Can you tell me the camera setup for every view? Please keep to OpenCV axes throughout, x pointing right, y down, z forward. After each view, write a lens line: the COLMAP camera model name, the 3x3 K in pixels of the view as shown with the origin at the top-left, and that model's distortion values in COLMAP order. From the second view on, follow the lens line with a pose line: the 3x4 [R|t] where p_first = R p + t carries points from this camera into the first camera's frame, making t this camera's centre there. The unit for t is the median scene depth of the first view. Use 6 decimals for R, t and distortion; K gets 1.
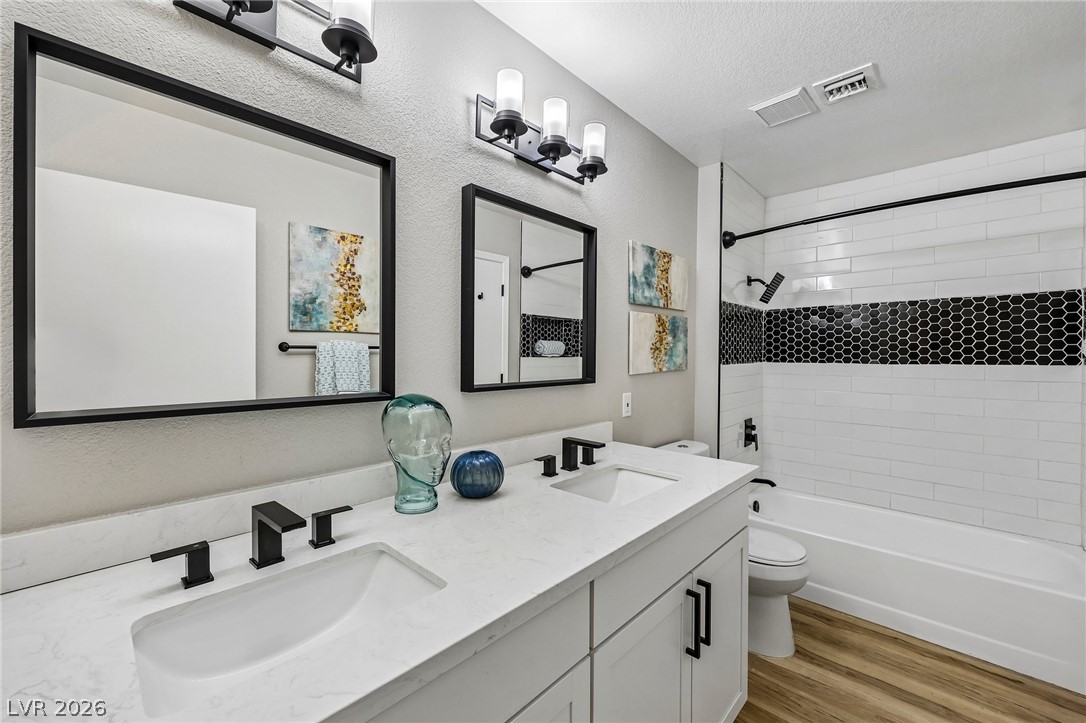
lens RADIAL K [[438.1, 0, 542.0], [0, 438.1, 359.5], [0, 0, 1]] dist [0.000061, 0.000455]
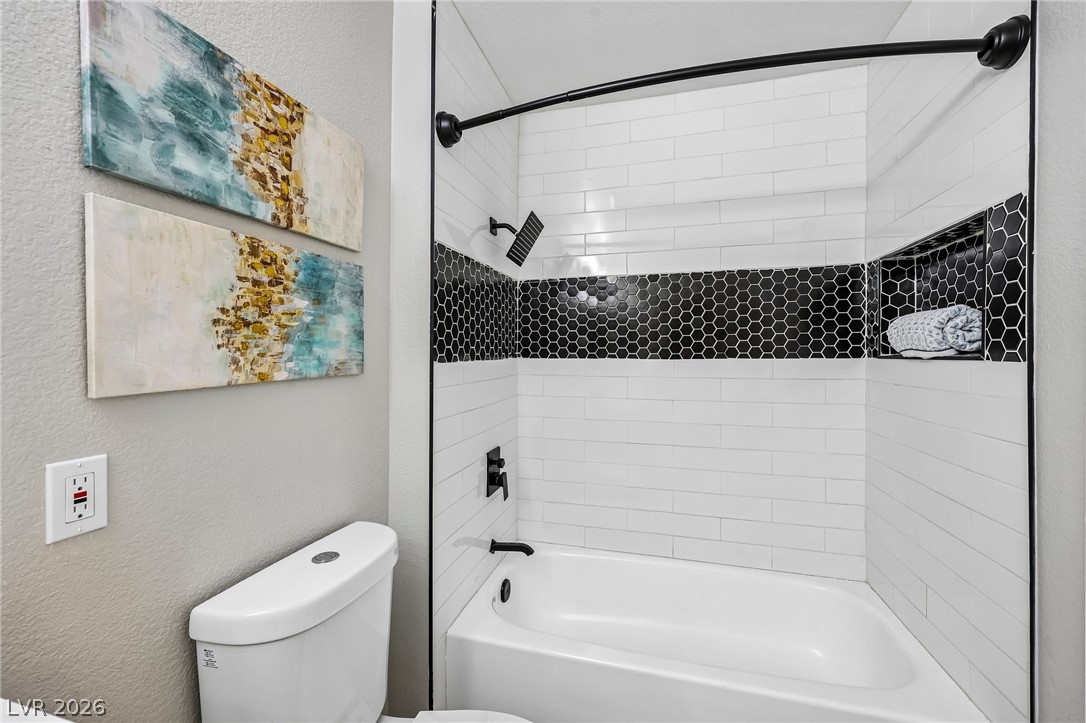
lens RADIAL K [[438.1, 0, 544.6], [0, 438.1, 357.9], [0, 0, 1]] dist [0.000061, 0.000455]
pose [[0.885388, -0.007038, 0.464800, 0.282130], [0.007197, 0.999973, 0.001433, 0.006247], [-0.464797, 0.002076, 0.885415, 0.475040]]
